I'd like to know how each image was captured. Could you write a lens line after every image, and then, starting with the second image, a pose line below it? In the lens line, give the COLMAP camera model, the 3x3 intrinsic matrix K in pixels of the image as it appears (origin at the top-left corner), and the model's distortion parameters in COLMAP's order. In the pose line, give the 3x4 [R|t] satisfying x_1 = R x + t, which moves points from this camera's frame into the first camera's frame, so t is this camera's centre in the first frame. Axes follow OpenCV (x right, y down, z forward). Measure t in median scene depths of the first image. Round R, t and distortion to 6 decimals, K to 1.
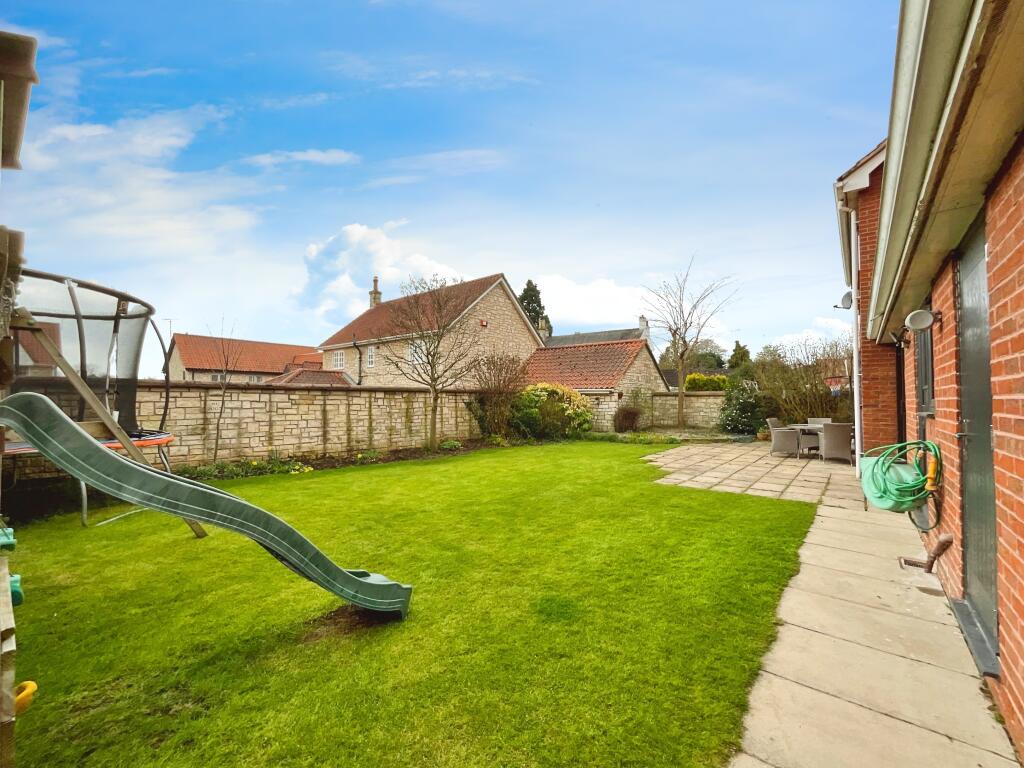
lens RADIAL K [[413.3, 0, 511.7], [0, 413.3, 385.4], [0, 0, 1]] dist [-0.000583, -0.000014]
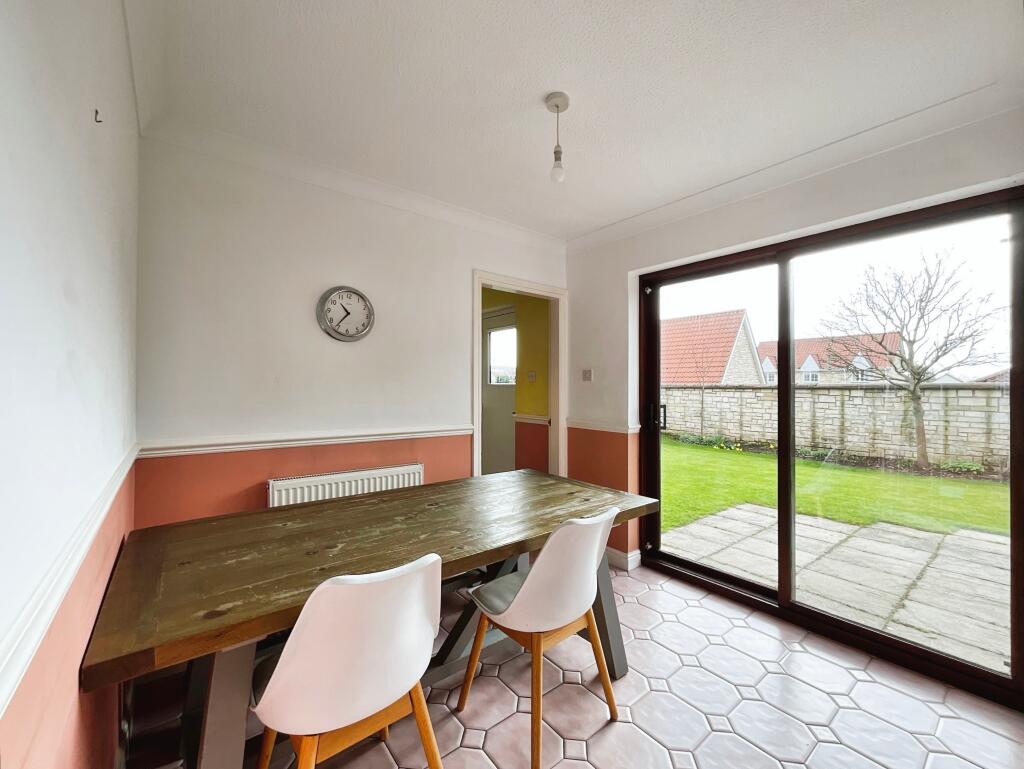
lens RADIAL K [[412.3, 0, 511.3], [0, 412.3, 388.2], [0, 0, 1]] dist [-0.000191, -0.000005]
pose [[-0.183829, -0.014848, -0.982846, 0.756376], [0.013939, 0.999746, -0.017711, 0.018332], [0.982859, -0.016955, -0.183575, 0.436192]]
